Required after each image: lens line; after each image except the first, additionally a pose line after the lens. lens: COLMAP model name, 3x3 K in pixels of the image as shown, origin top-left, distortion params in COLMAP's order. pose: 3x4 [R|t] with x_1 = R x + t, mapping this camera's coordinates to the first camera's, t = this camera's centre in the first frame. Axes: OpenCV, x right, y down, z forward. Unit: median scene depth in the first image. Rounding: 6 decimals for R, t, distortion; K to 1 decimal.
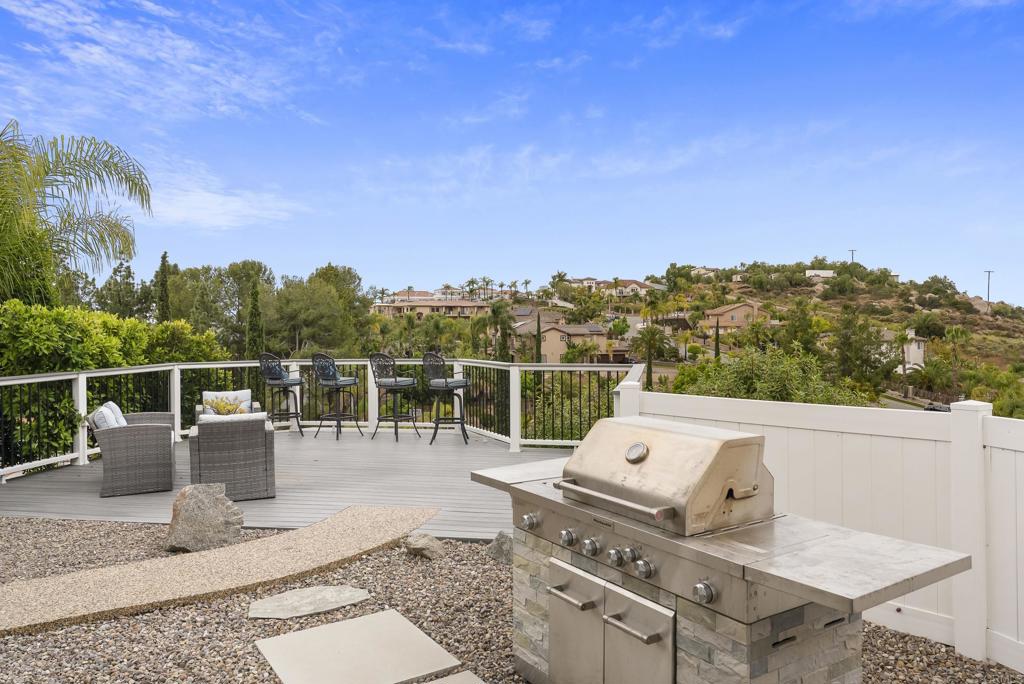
lens RADIAL K [[727.0, 0, 512.0], [0, 727.0, 342.0], [0, 0, 1]] dist [0.004164, 0.001543]
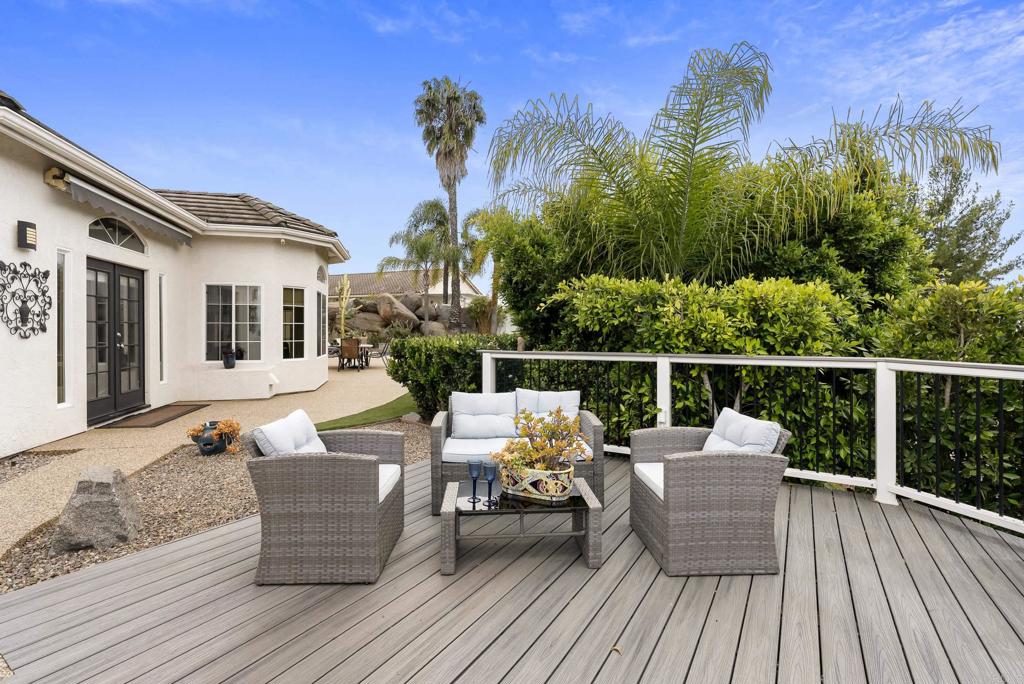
lens RADIAL K [[469.7, 0, 512.0], [0, 469.7, 342.0], [0, 0, 1]] dist [0.000623, 0.000196]
pose [[-0.334787, 0.031213, -0.941777, -0.004857], [-0.015358, 0.999138, 0.038573, 0.000958], [0.942169, 0.027378, -0.334019, 0.107256]]
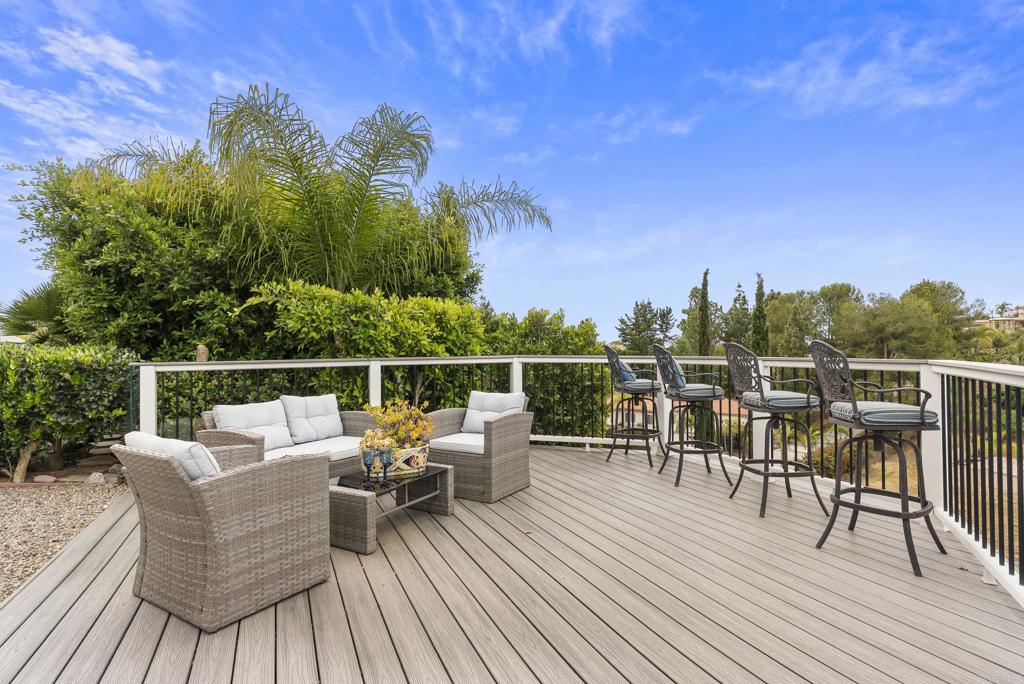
lens RADIAL K [[522.3, 0, 512.0], [0, 522.3, 342.0], [0, 0, 1]] dist [-0.002670, 0.001873]
pose [[0.593925, -0.001516, -0.804519, 0.004085], [-0.015589, 0.999789, -0.013393, 0.002699], [0.804369, 0.020496, 0.593776, 0.078901]]
